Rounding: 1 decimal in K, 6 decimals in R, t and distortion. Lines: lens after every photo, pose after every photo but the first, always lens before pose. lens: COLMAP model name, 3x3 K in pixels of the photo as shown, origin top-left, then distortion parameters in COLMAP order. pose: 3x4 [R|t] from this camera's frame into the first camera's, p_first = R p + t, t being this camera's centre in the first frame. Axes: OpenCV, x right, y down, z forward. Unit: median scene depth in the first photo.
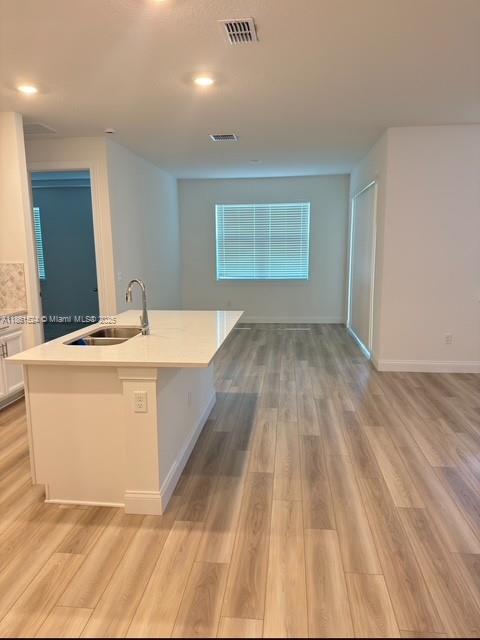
lens RADIAL K [[451.1, 0, 242.9], [0, 451.1, 323.7], [0, 0, 1]] dist [0.109527, -0.185369]
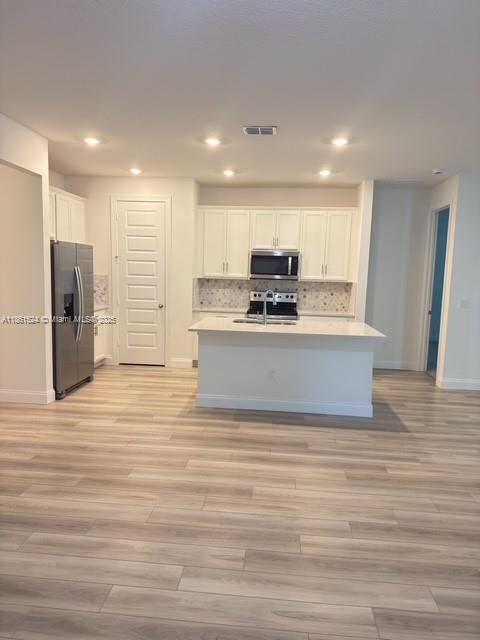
lens RADIAL K [[451.1, 0, 242.9], [0, 451.1, 323.7], [0, 0, 1]] dist [0.109527, -0.185369]
pose [[0.008395, 0.125821, -0.992017, 1.079457], [-0.200180, 0.972182, 0.121611, -0.125999], [0.979723, 0.197561, 0.033348, 0.682022]]
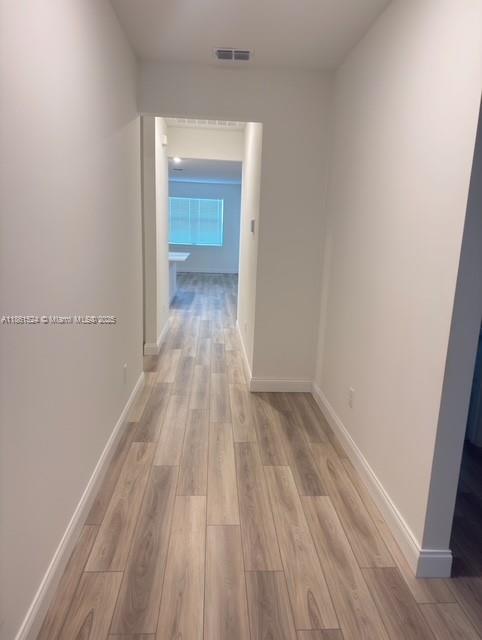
lens RADIAL K [[451.1, 0, 243.9], [0, 451.1, 323.7], [0, 0, 1]] dist [0.109527, -0.185369]
pose [[0.984806, 0.013297, 0.173148, -0.142031], [-0.022278, 0.998499, 0.050028, 0.239837], [-0.172223, -0.053125, 0.983624, -1.555660]]
